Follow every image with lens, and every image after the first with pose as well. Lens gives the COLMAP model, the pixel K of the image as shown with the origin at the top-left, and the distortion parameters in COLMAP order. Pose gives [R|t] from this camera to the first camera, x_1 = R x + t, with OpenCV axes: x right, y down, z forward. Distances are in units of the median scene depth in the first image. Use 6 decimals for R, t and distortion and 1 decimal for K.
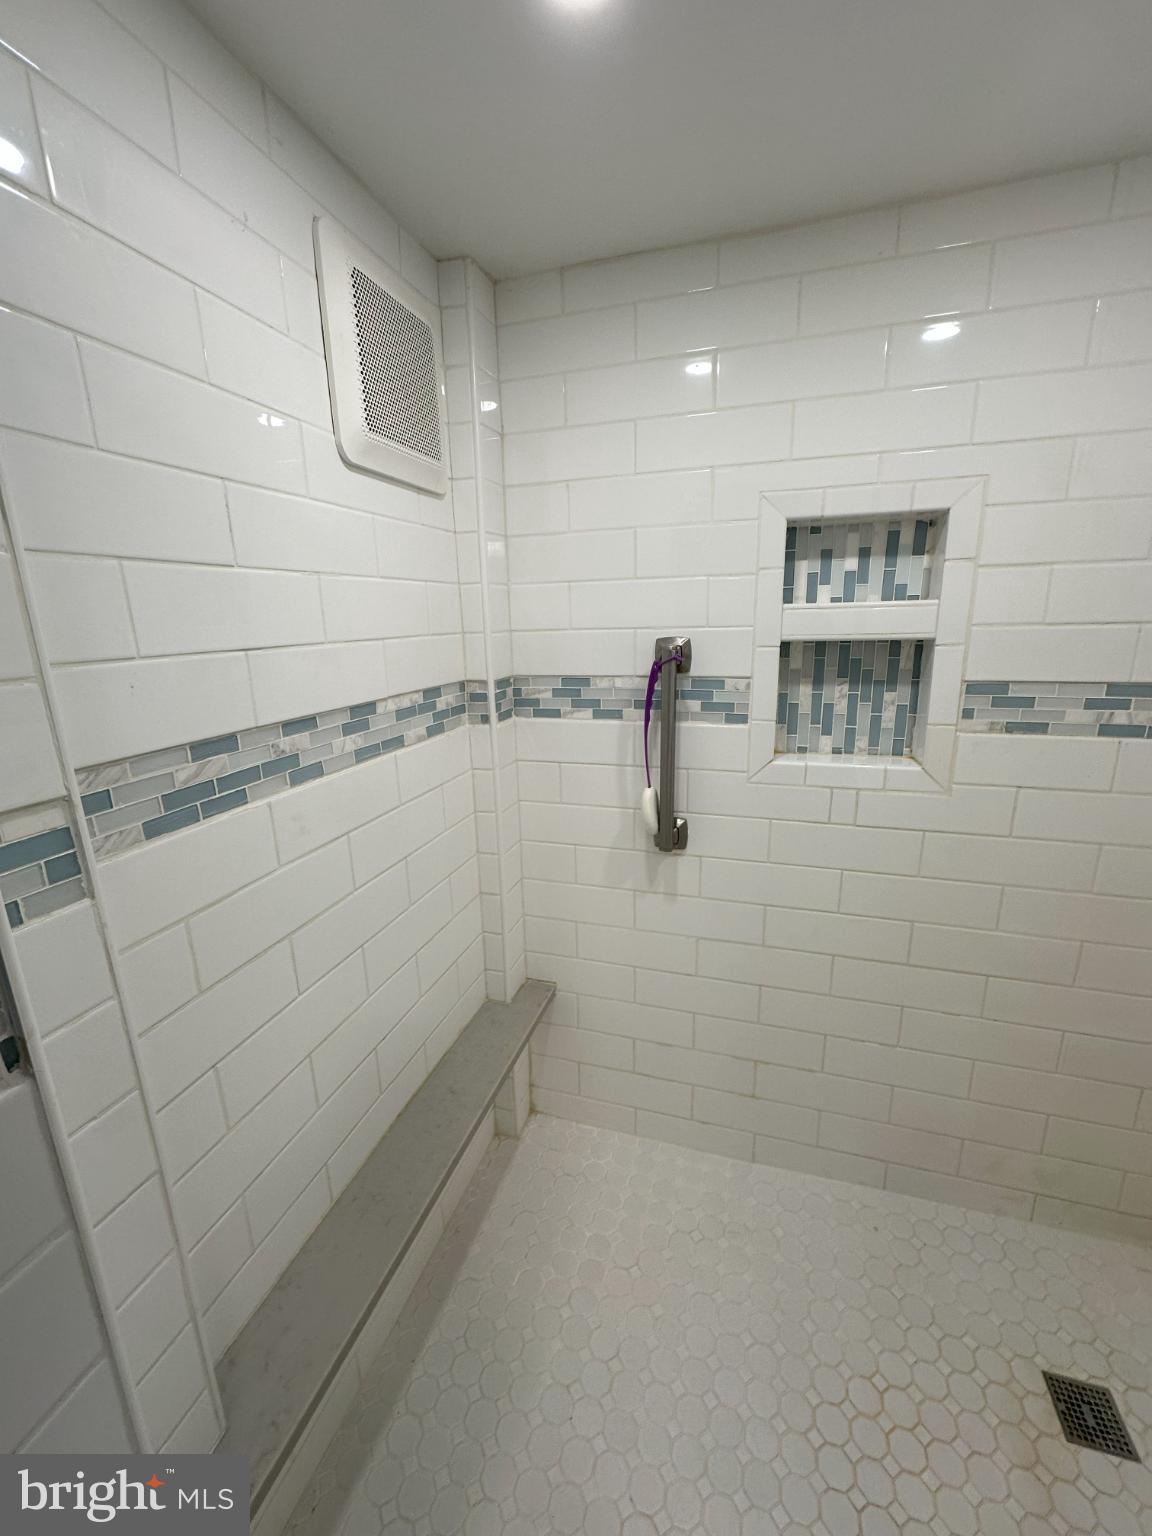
lens RADIAL K [[612.9, 0, 576.9], [0, 612.9, 766.1], [0, 0, 1]] dist [-0.001473, 0.000562]
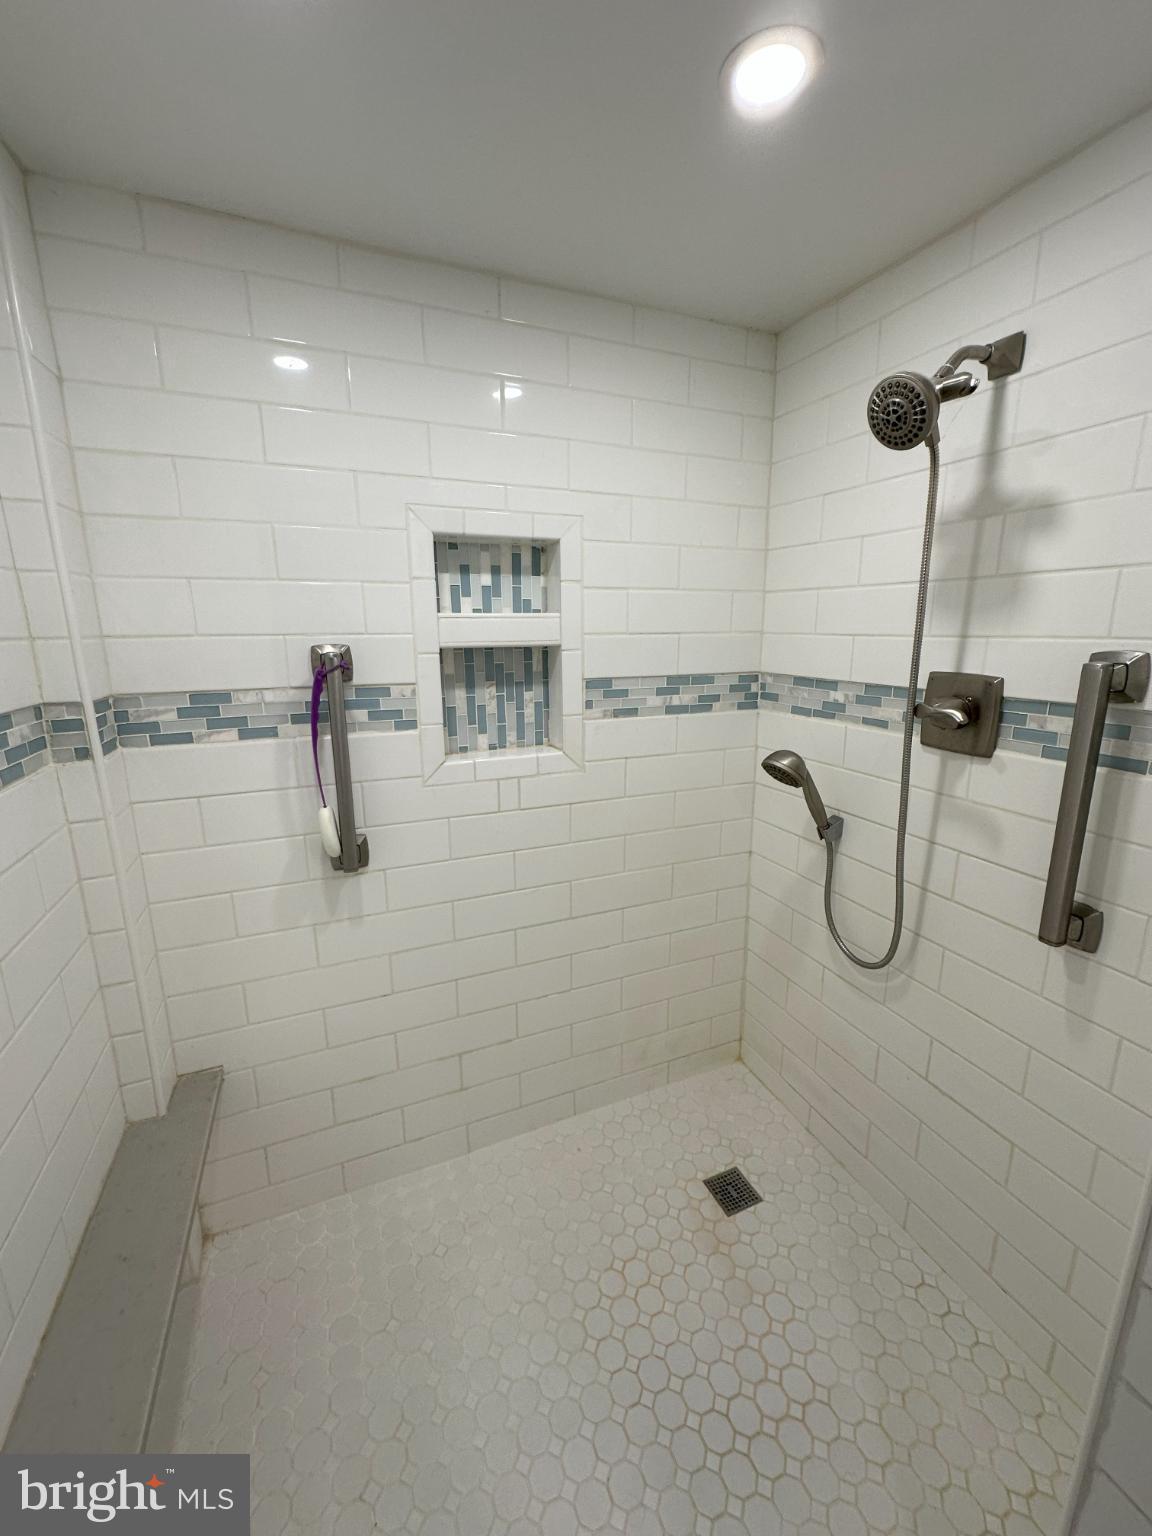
lens RADIAL K [[612.9, 0, 576.9], [0, 612.9, 766.1], [0, 0, 1]] dist [-0.001473, 0.000562]
pose [[0.767695, -0.123512, 0.628800, -0.165683], [0.140298, 0.989839, 0.023141, 0.005525], [-0.625268, 0.070454, 0.777223, 0.046517]]
